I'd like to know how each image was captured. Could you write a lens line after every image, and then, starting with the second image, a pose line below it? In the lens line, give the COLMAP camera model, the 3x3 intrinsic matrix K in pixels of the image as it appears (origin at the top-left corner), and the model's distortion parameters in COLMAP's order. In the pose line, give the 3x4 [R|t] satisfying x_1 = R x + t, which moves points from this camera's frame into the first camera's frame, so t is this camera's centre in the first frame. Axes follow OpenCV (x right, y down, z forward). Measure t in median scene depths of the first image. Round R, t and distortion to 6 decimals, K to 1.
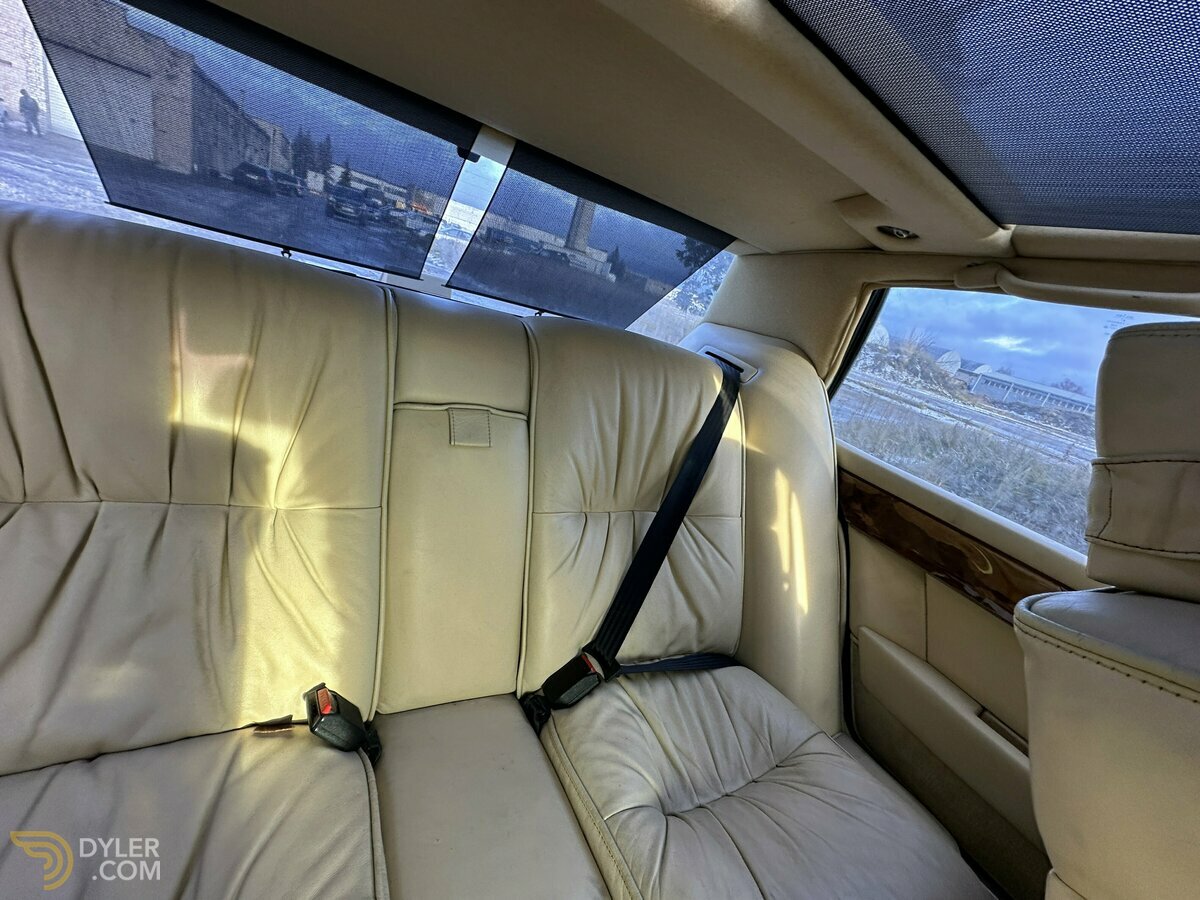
lens RADIAL K [[478.8, 0, 600.0], [0, 478.8, 450.0], [0, 0, 1]] dist [0.000378, 0.000115]
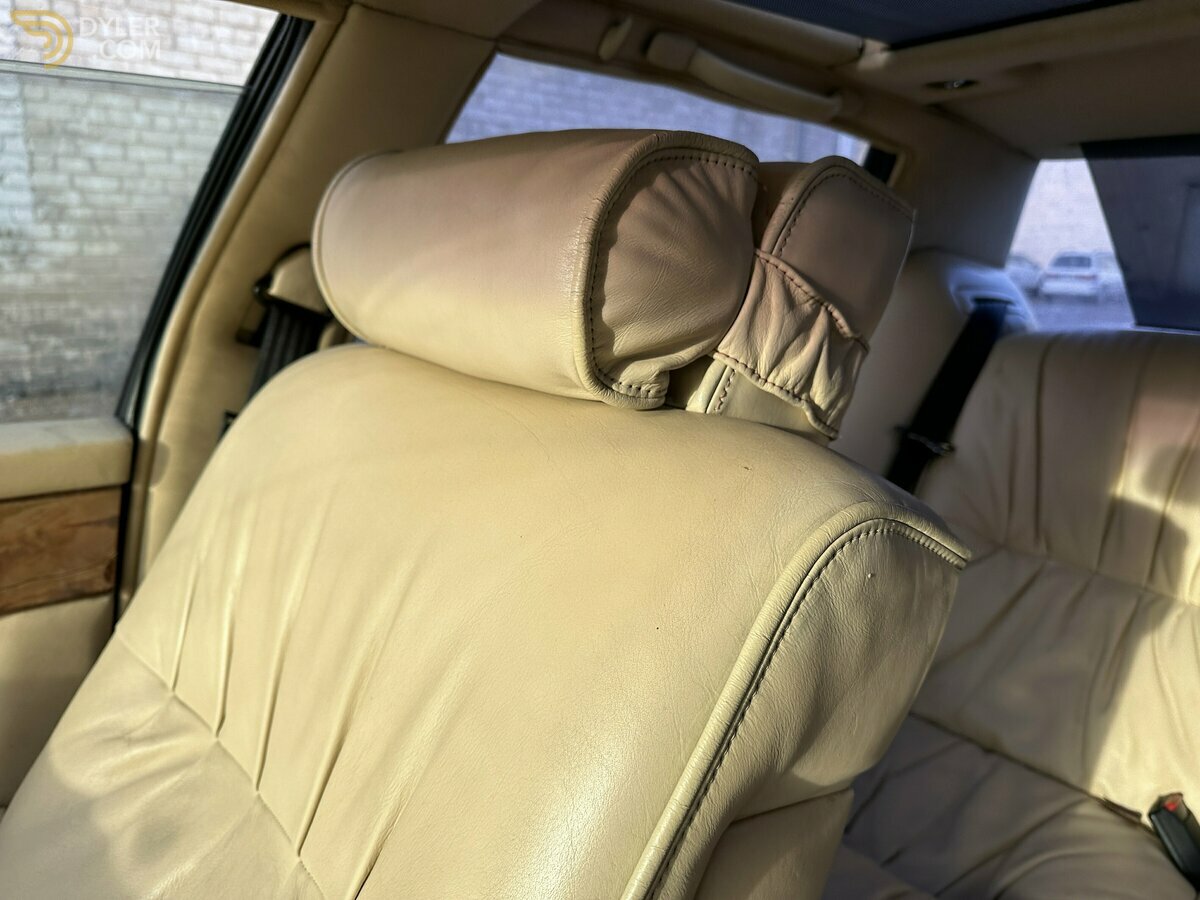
lens RADIAL K [[859.7, 0, 600.0], [0, 859.7, 450.0], [0, 0, 1]] dist [0.037682, -0.060445]
pose [[0.191745, -0.055293, -0.979886, 0.621162], [-0.298737, 0.947748, -0.111936, 0.322371], [0.934875, 0.314191, 0.165208, -0.334334]]
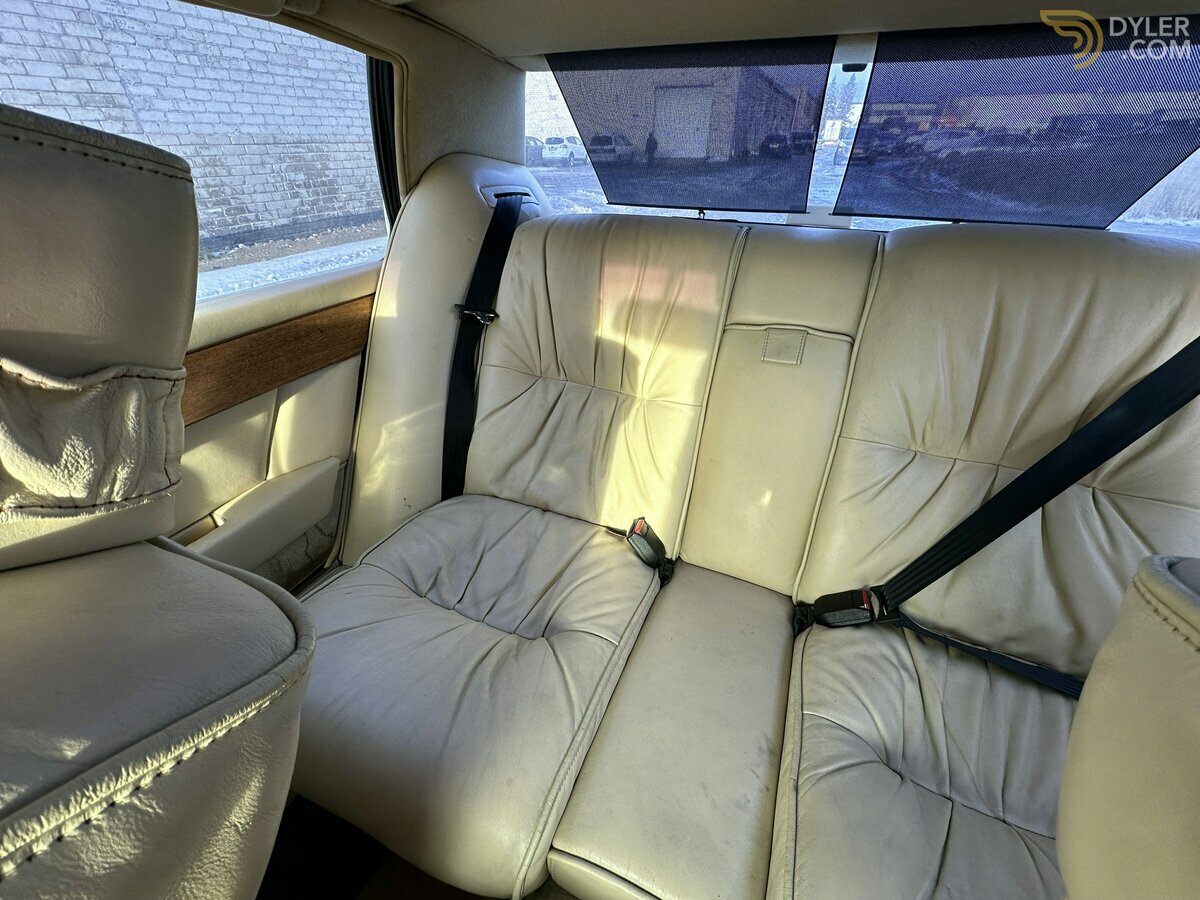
lens RADIAL K [[478.8, 0, 600.0], [0, 478.8, 450.0], [0, 0, 1]] dist [0.000378, 0.000115]
pose [[0.605822, 0.174829, -0.776154, 0.367963], [-0.100679, 0.984561, 0.143189, 0.072633], [0.789204, -0.008605, 0.614070, -0.005228]]
